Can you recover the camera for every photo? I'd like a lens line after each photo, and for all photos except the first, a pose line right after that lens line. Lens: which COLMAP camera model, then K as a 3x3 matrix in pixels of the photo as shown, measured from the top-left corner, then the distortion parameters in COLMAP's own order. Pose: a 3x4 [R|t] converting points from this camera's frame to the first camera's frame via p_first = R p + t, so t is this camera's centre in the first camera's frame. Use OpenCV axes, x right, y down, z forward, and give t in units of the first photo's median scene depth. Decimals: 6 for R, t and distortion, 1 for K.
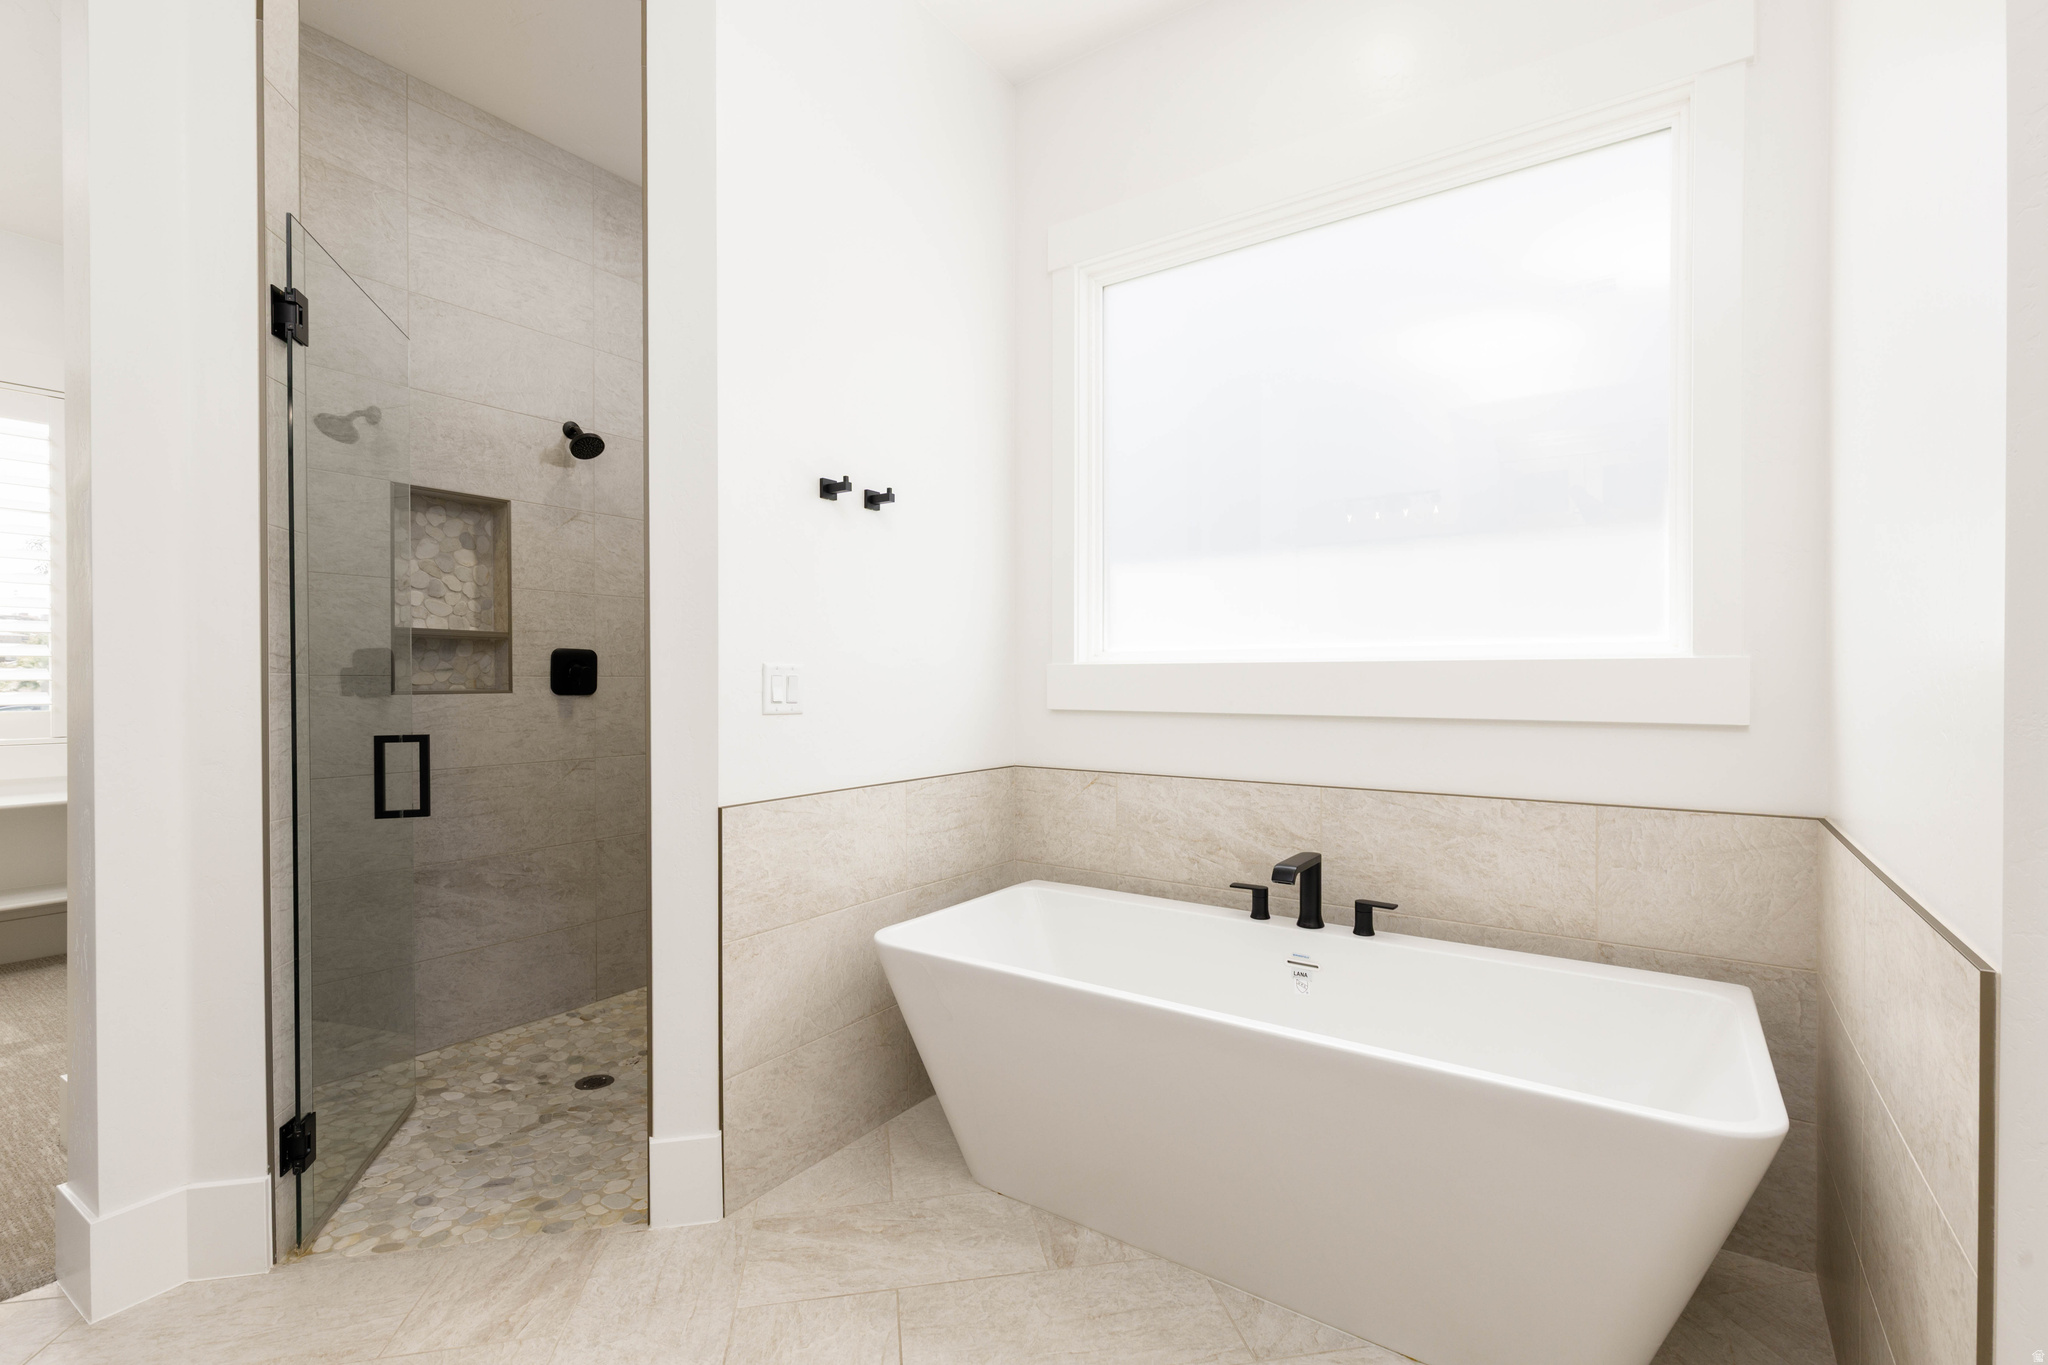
lens RADIAL K [[915.0, 0, 1032.9], [0, 915.0, 683.9], [0, 0, 1]] dist [0.003343, -0.000594]
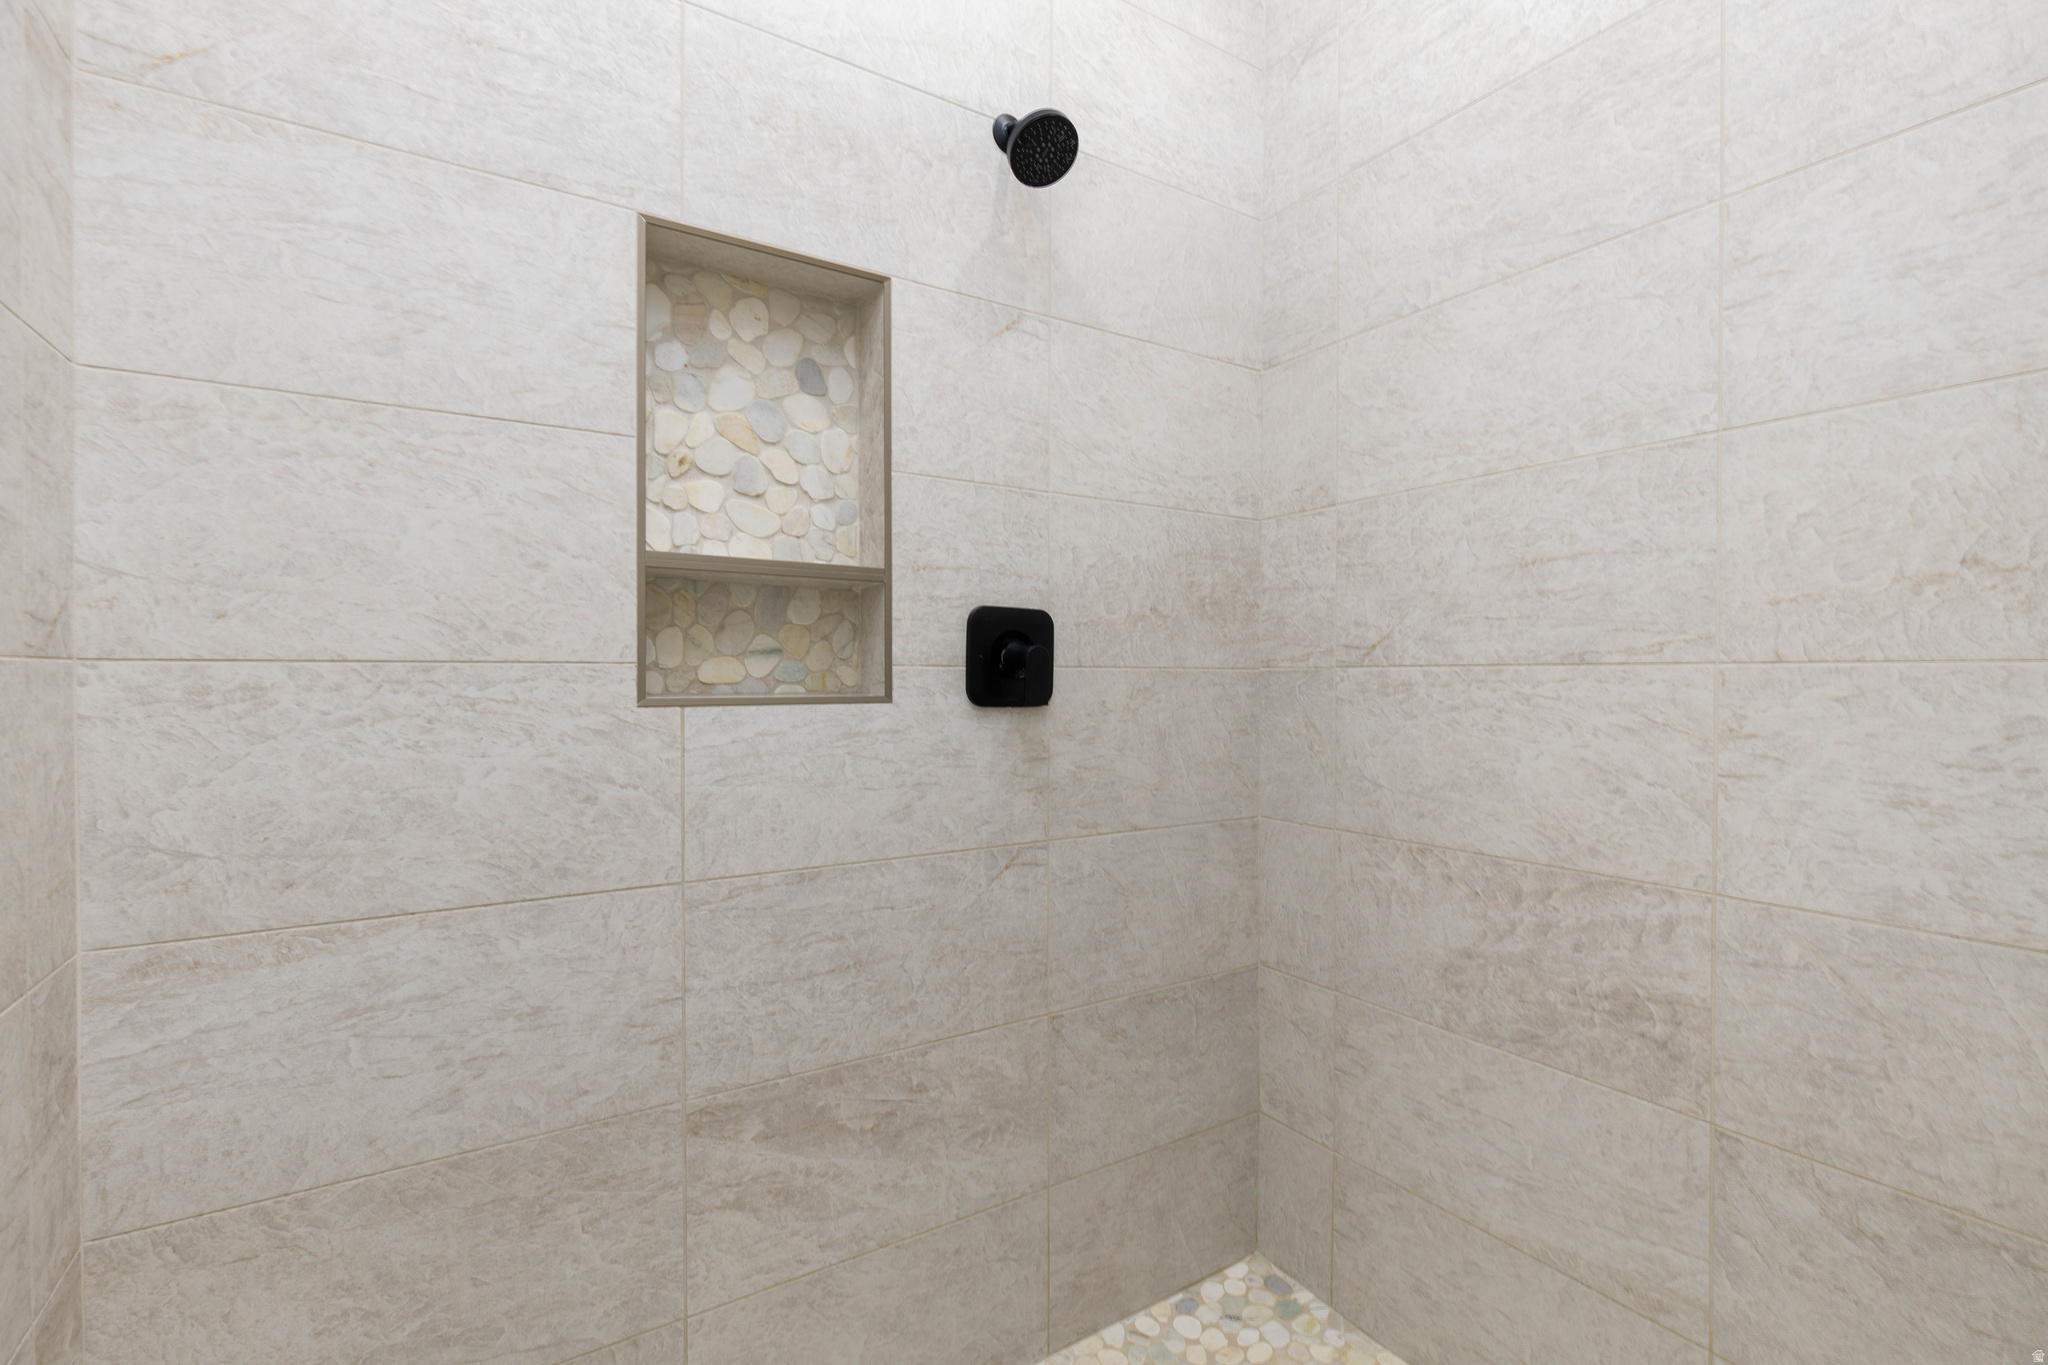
lens RADIAL K [[915.0, 0, 1043.8], [0, 915.0, 676.6], [0, 0, 1]] dist [0.003343, -0.000594]
pose [[0.926368, 0.006006, -0.376572, -0.347374], [-0.005526, 0.999982, 0.002356, -0.004955], [0.376579, -0.000102, 0.926384, 0.644985]]
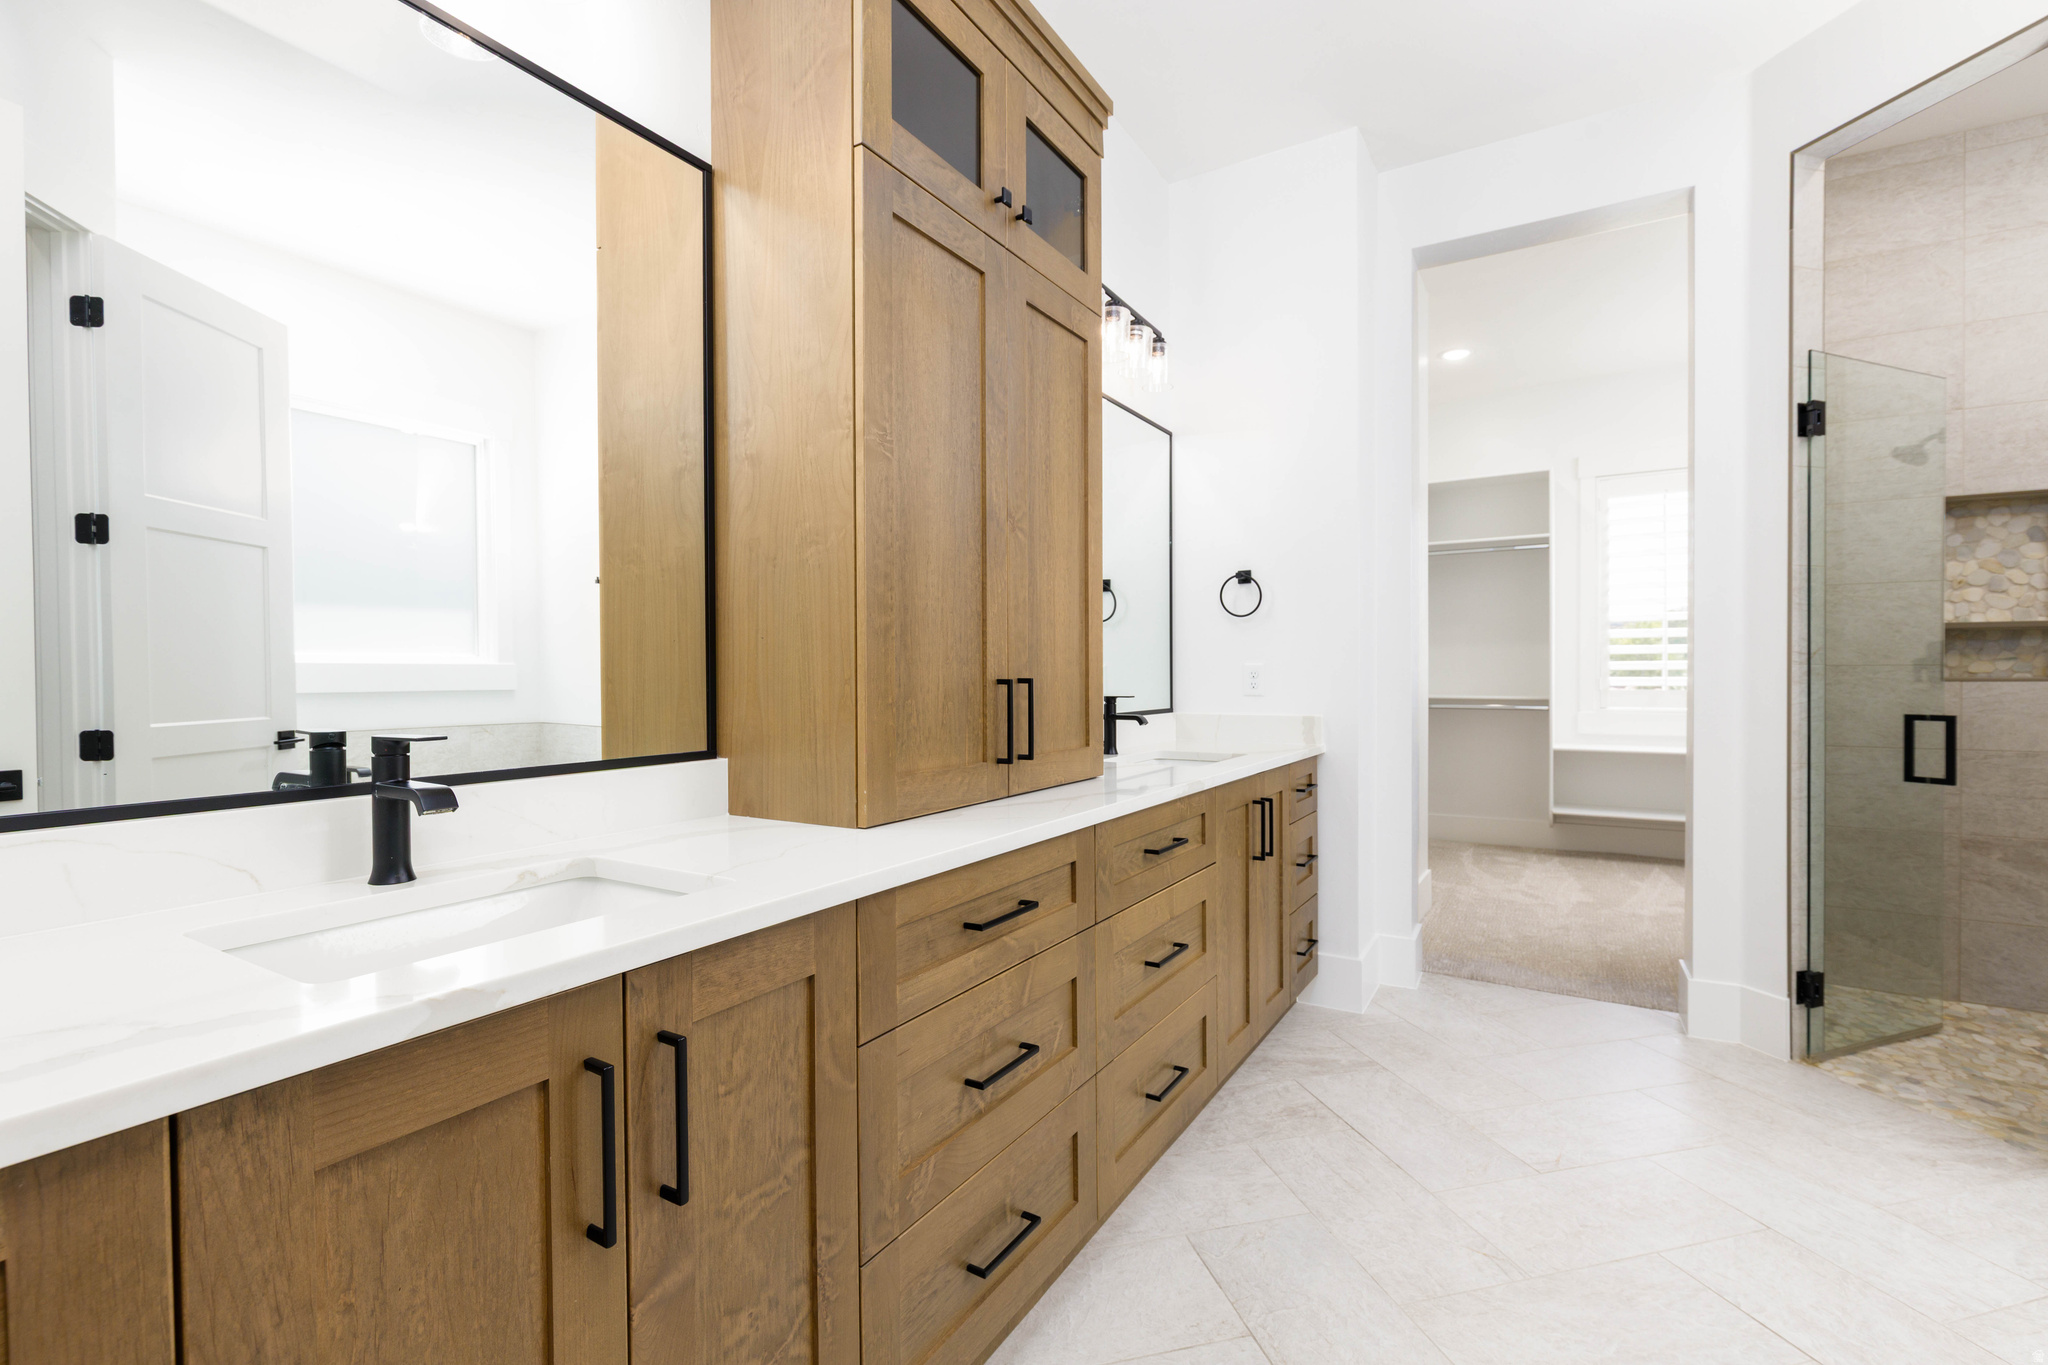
lens RADIAL K [[915.0, 0, 1042.9], [0, 915.0, 693.7], [0, 0, 1]] dist [0.003343, -0.000594]
pose [[0.069057, 0.019093, -0.997430, 0.361884], [0.002369, 0.999811, 0.019303, 0.001893], [0.997610, -0.003696, 0.068999, -0.202491]]
